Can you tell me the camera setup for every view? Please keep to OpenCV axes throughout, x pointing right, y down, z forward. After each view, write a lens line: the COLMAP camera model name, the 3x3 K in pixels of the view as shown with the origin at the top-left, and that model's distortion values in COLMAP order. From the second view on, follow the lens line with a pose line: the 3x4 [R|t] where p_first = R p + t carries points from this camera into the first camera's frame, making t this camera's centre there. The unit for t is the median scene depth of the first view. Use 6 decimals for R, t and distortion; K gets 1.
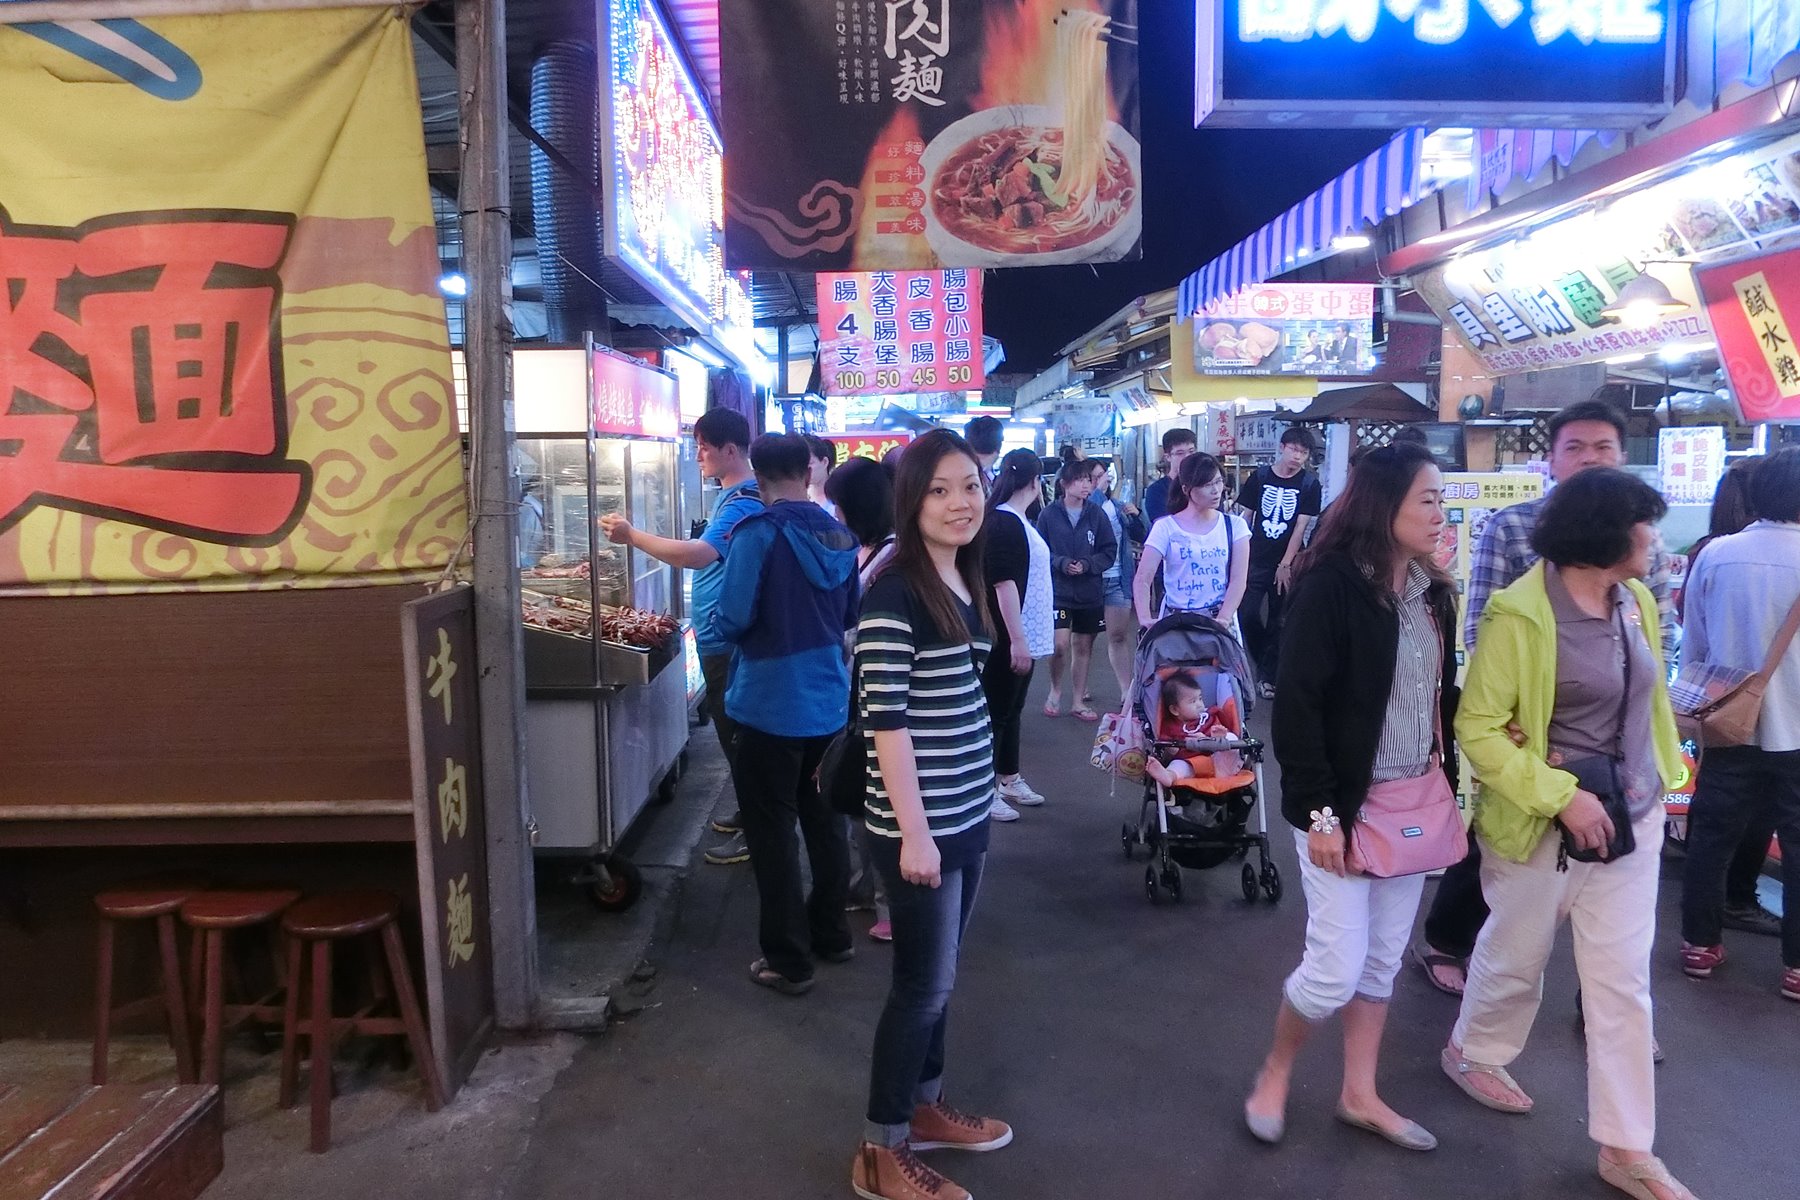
lens RADIAL K [[1250.9, 0, 900.7], [0, 1250.9, 607.4], [0, 0, 1]] dist [-0.034791, 0.011114]
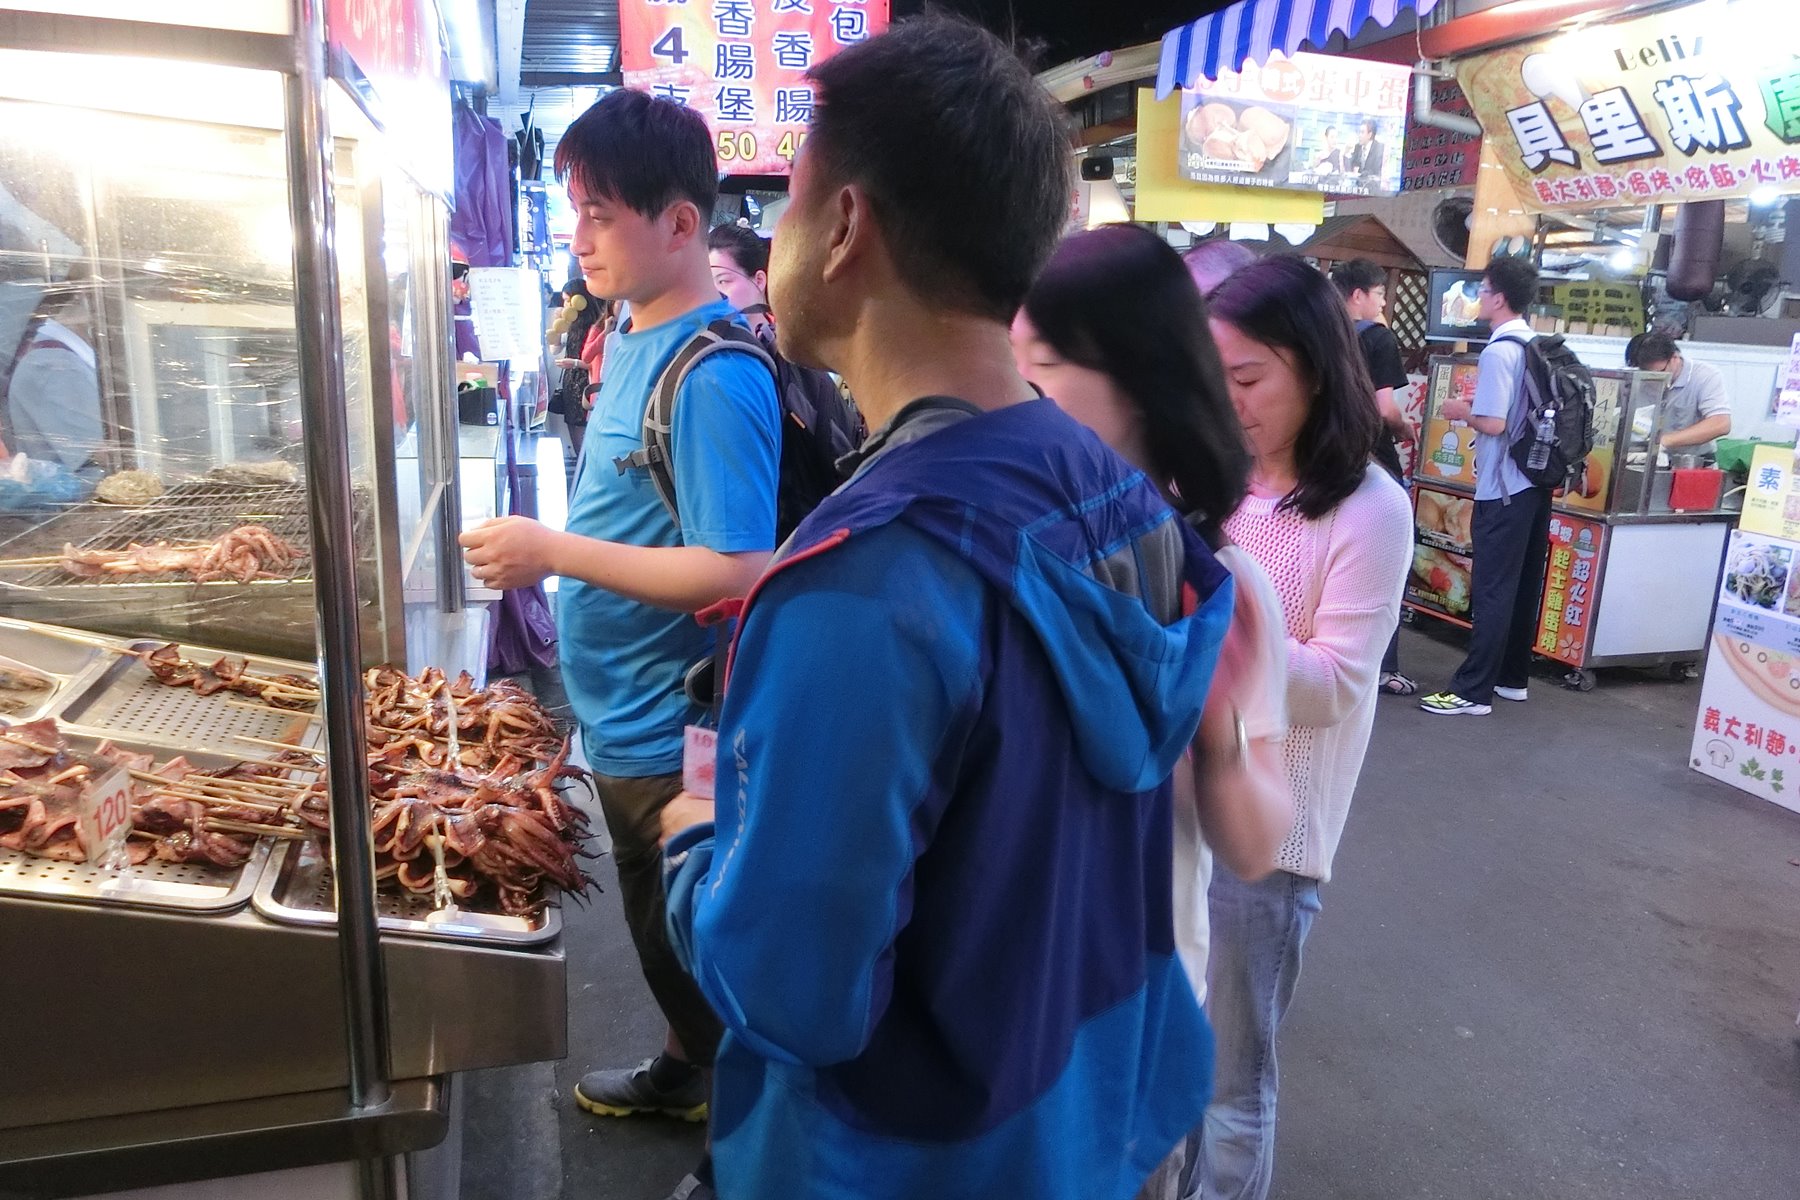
lens RADIAL K [[1250.9, 0, 914.3], [0, 1250.9, 601.1], [0, 0, 1]] dist [-0.034791, 0.011114]
pose [[0.957642, -0.021536, 0.287156, -0.107768], [-0.012910, 0.992986, 0.117524, -0.036843], [-0.287673, -0.116253, 0.950647, 0.384642]]
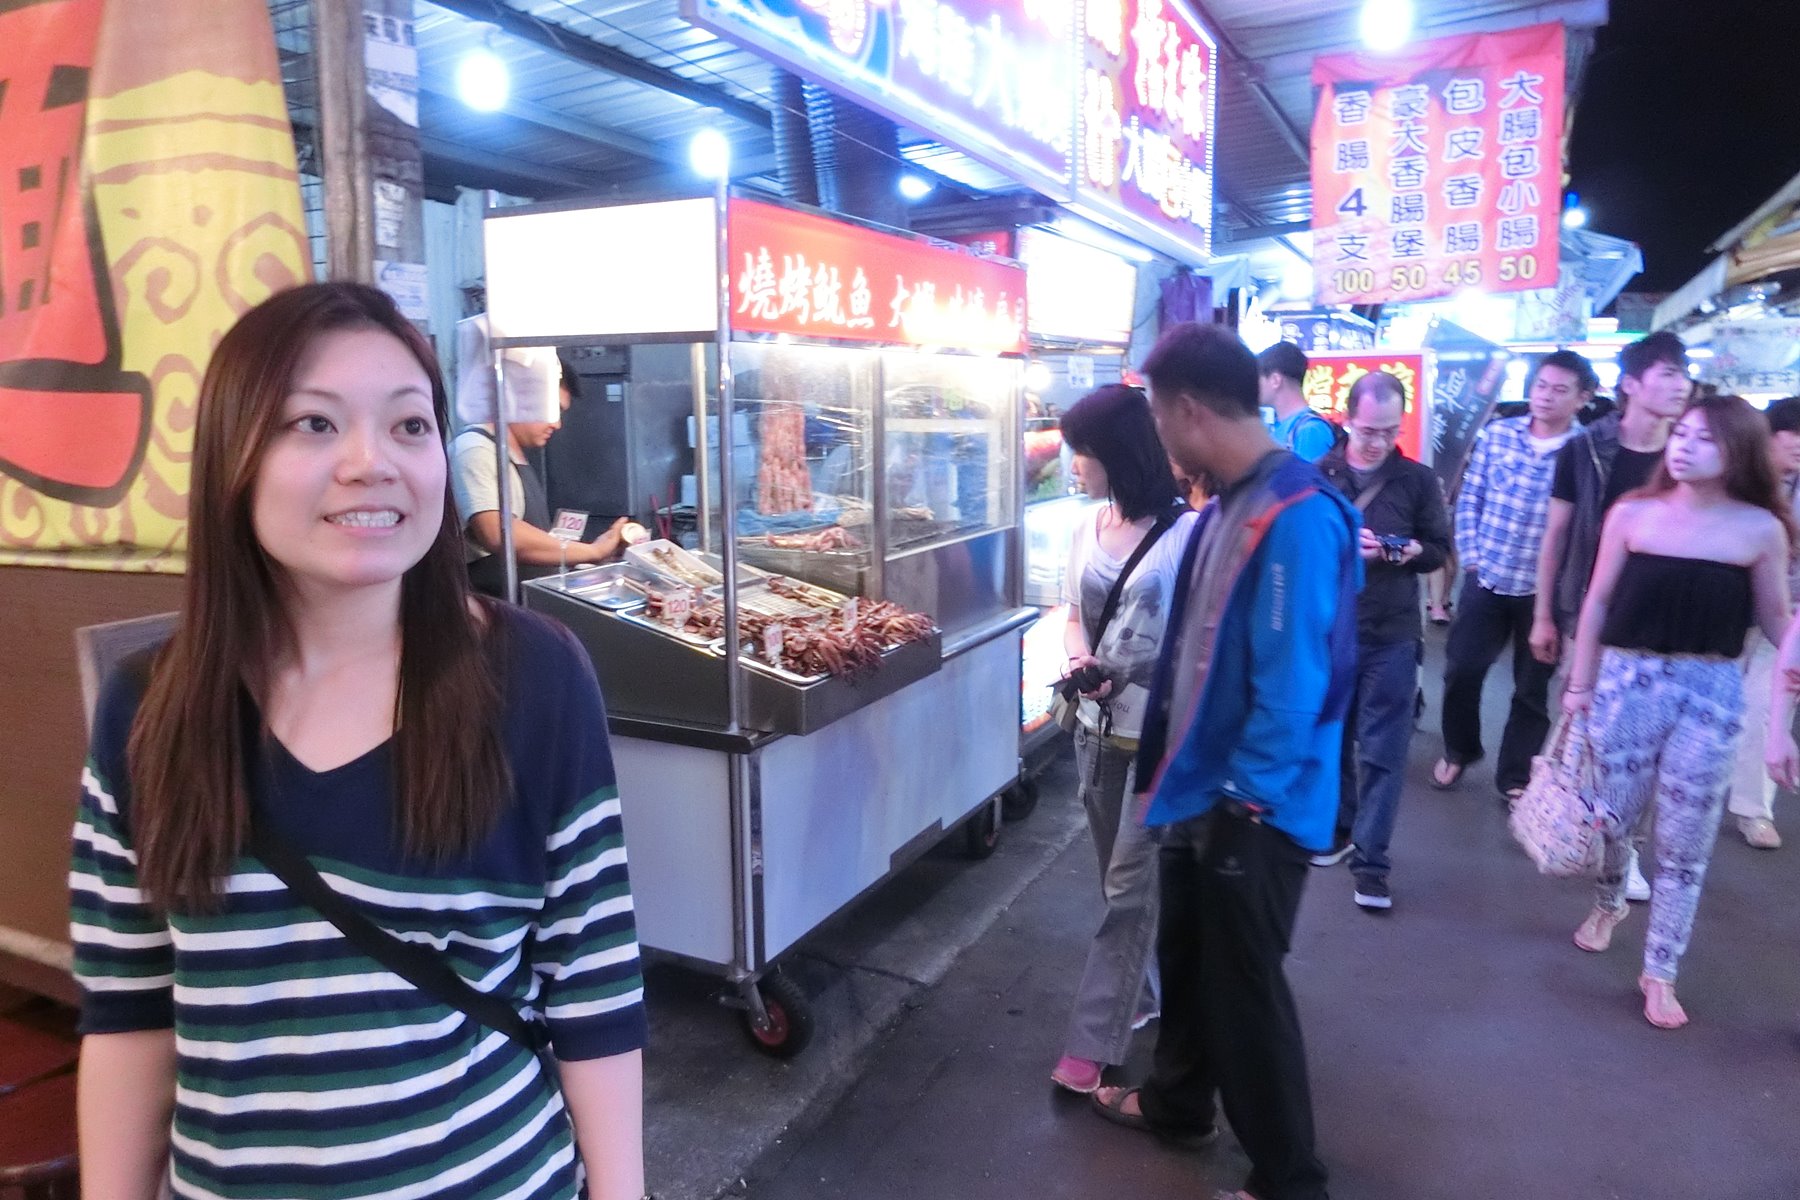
lens RADIAL K [[1250.9, 0, 908.0], [0, 1250.9, 614.2], [0, 0, 1]] dist [-0.034791, 0.011114]
pose [[0.895755, 0.080265, -0.437242, 0.060588], [-0.056831, 0.996171, 0.066440, -0.023797], [0.440901, -0.034665, 0.896886, 0.240113]]
